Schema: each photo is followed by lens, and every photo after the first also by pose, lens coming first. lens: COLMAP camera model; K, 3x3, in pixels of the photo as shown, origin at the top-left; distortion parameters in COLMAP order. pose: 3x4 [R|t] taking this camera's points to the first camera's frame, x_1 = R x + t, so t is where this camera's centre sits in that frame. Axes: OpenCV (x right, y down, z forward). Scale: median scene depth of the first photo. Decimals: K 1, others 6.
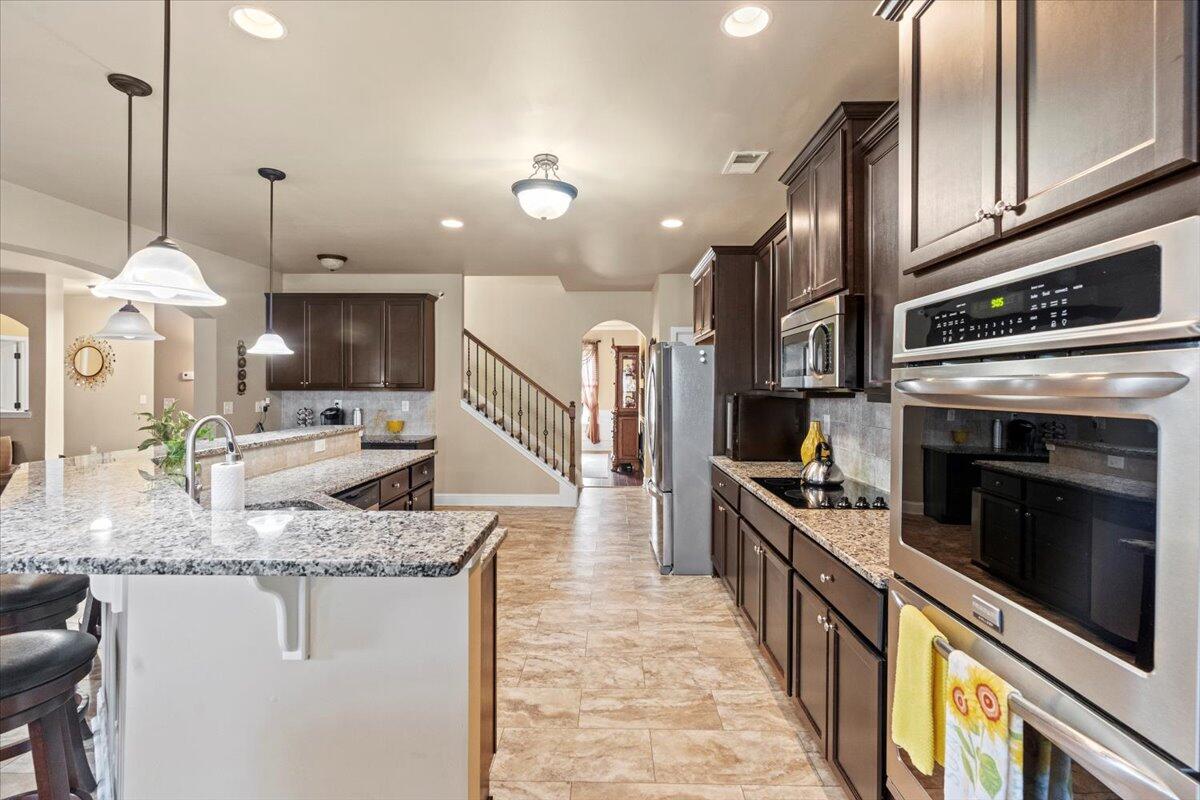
lens RADIAL K [[543.0, 0, 602.3], [0, 543.0, 385.6], [0, 0, 1]] dist [-0.006941, 0.002098]
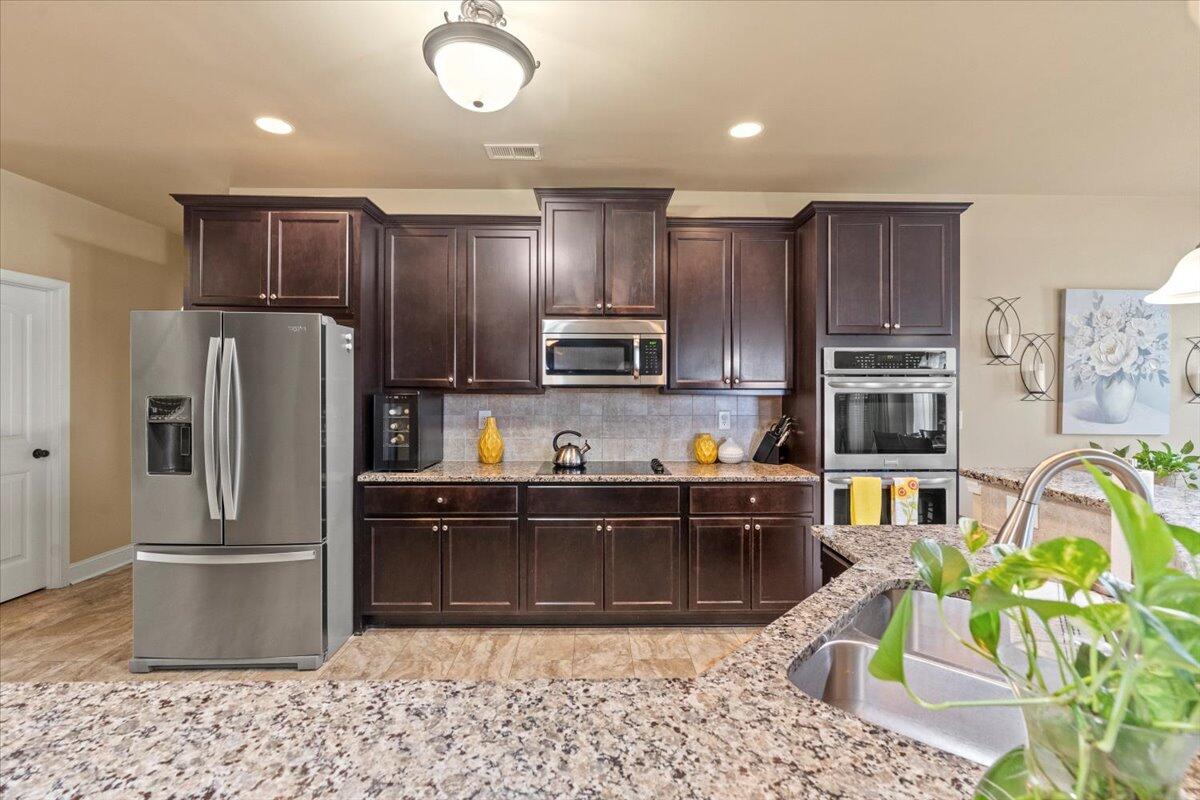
lens RADIAL K [[543.0, 0, 606.5], [0, 543.0, 390.8], [0, 0, 1]] dist [-0.006941, 0.002098]
pose [[-0.036129, -0.008320, 0.999312, -0.410794], [-0.005350, 0.999953, 0.008132, 0.002989], [-0.999333, -0.005053, -0.036172, 0.501977]]
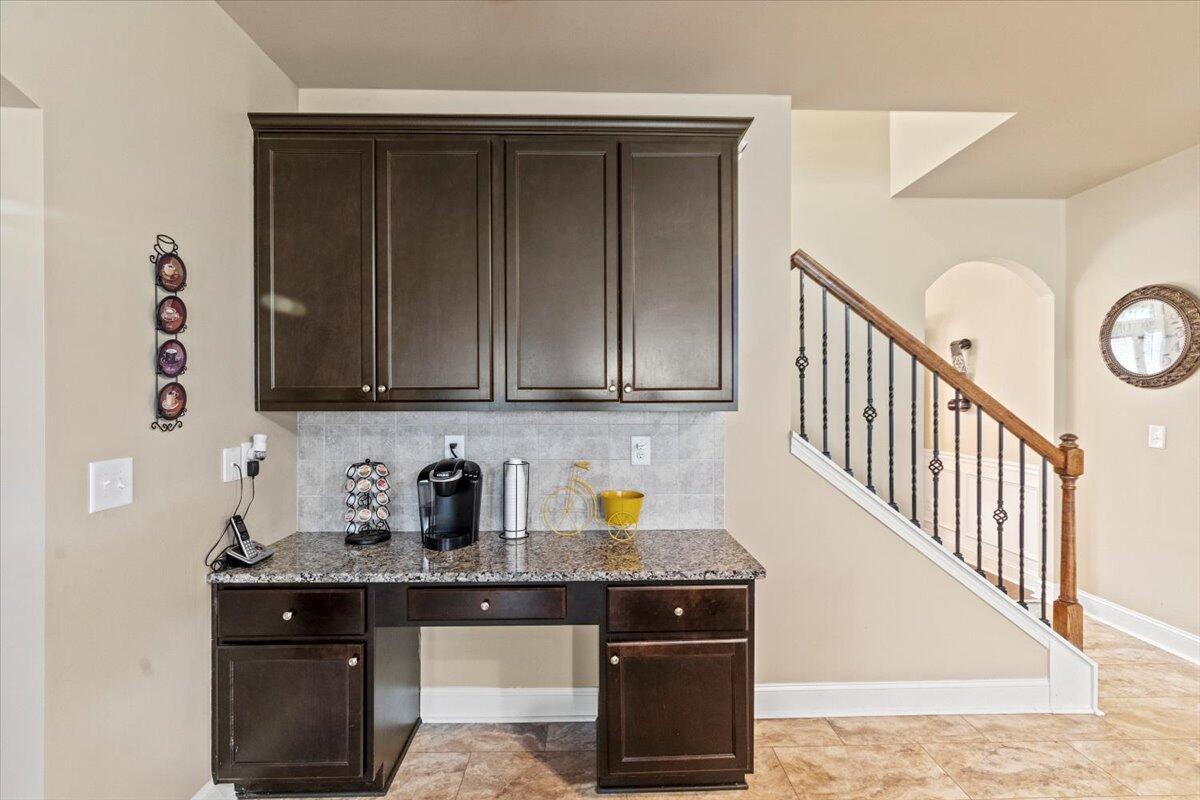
lens RADIAL K [[543.0, 0, 601.7], [0, 543.0, 397.0], [0, 0, 1]] dist [-0.006941, 0.002098]
pose [[0.999206, -0.002983, 0.039734, -0.472630], [0.002807, 0.999986, 0.004482, -0.000622], [-0.039747, -0.004367, 0.999200, 0.740750]]
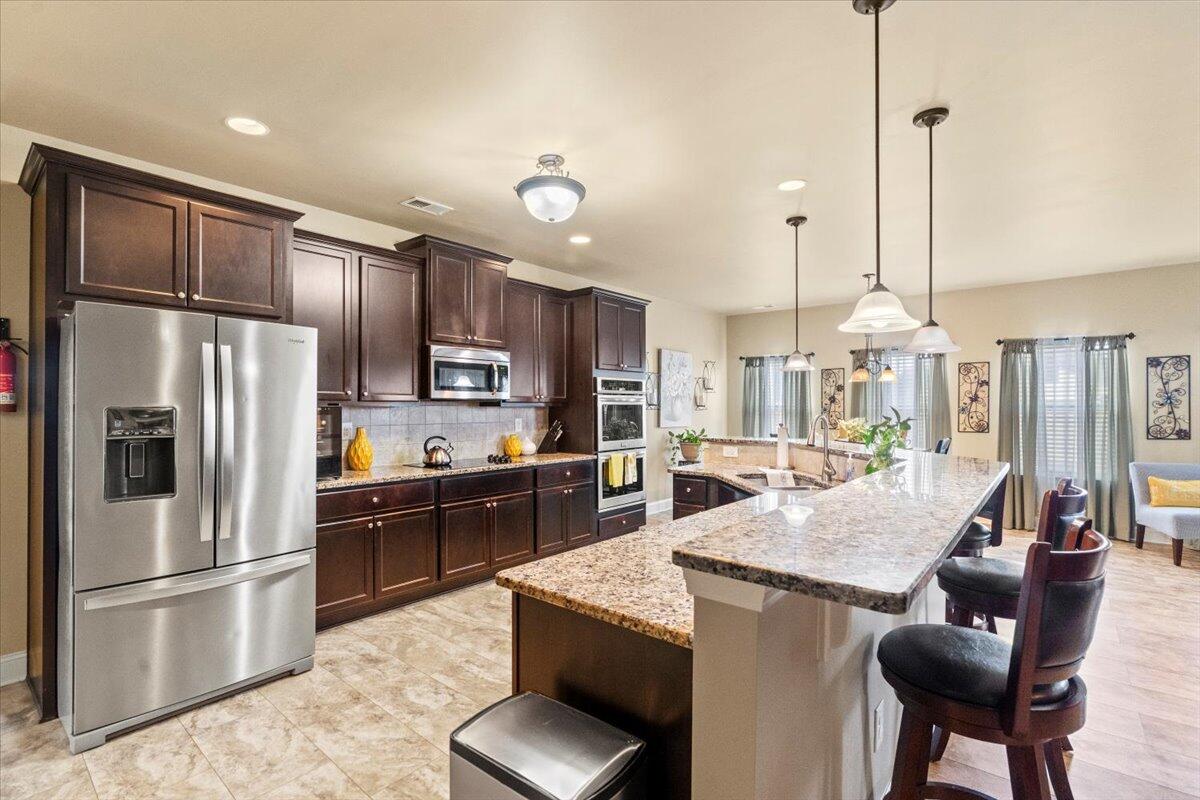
lens RADIAL K [[543.0, 0, 600.0], [0, 543.0, 406.8], [0, 0, 1]] dist [-0.006941, 0.002098]
pose [[-0.771982, -0.004240, 0.635630, -0.446746], [-0.004482, 0.999989, 0.001228, 0.011377], [-0.635628, -0.001901, -0.771993, 0.962732]]
